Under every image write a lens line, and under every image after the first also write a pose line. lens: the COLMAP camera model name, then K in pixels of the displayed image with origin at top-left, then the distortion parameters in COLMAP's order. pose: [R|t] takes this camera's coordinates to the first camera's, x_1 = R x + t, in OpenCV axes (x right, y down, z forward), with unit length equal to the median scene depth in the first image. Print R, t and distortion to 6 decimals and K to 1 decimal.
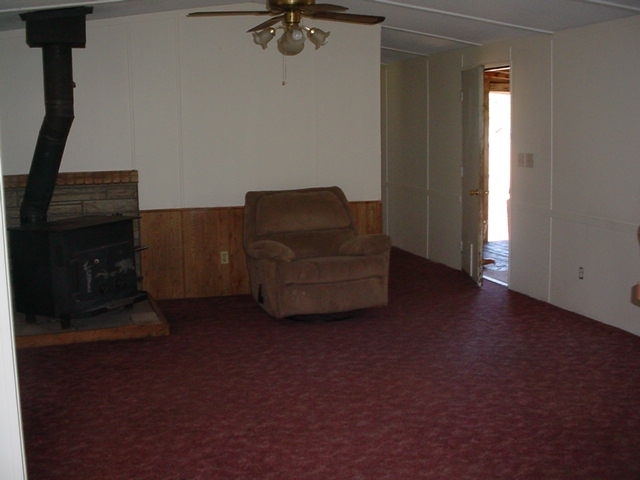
lens RADIAL K [[799.0, 0, 318.5], [0, 799.0, 225.6], [0, 0, 1]] dist [-0.214333, 0.228539]
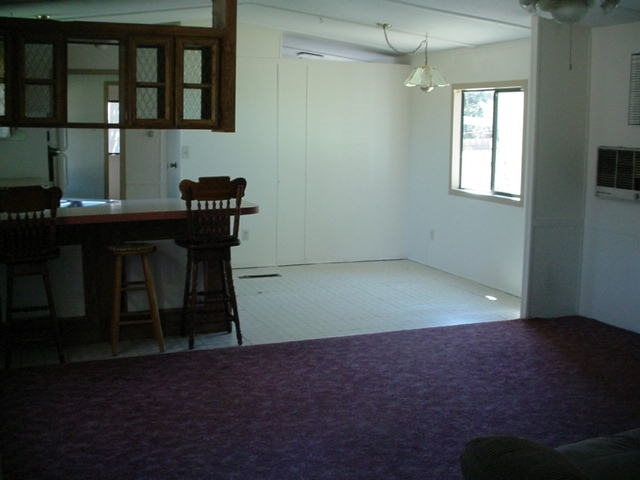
lens RADIAL K [[799.0, 0, 318.5], [0, 799.0, 225.6], [0, 0, 1]] dist [-0.214333, 0.228539]
pose [[-0.996966, 0.011560, -0.076971, 0.193194], [-0.008426, 0.967069, 0.254376, -0.178073], [0.077377, 0.254253, -0.964037, 1.368712]]
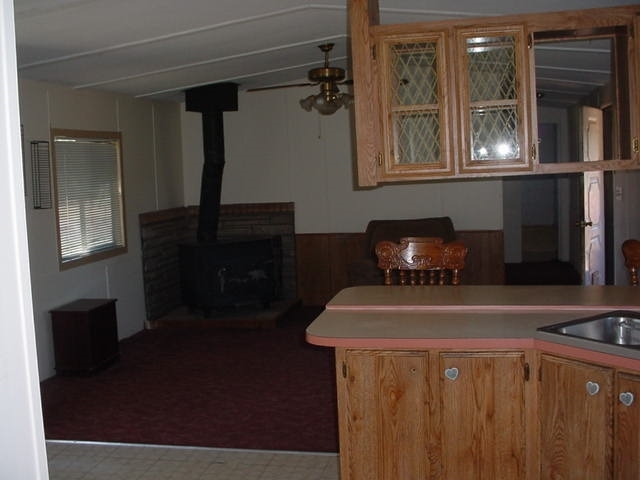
lens RADIAL K [[799.0, 0, 318.5], [0, 799.0, 225.6], [0, 0, 1]] dist [-0.214333, 0.228539]
pose [[0.877274, 0.015295, -0.479746, 0.482879], [-0.033142, 0.999037, -0.028754, 0.003459], [0.478845, 0.041124, 0.876936, -0.123167]]
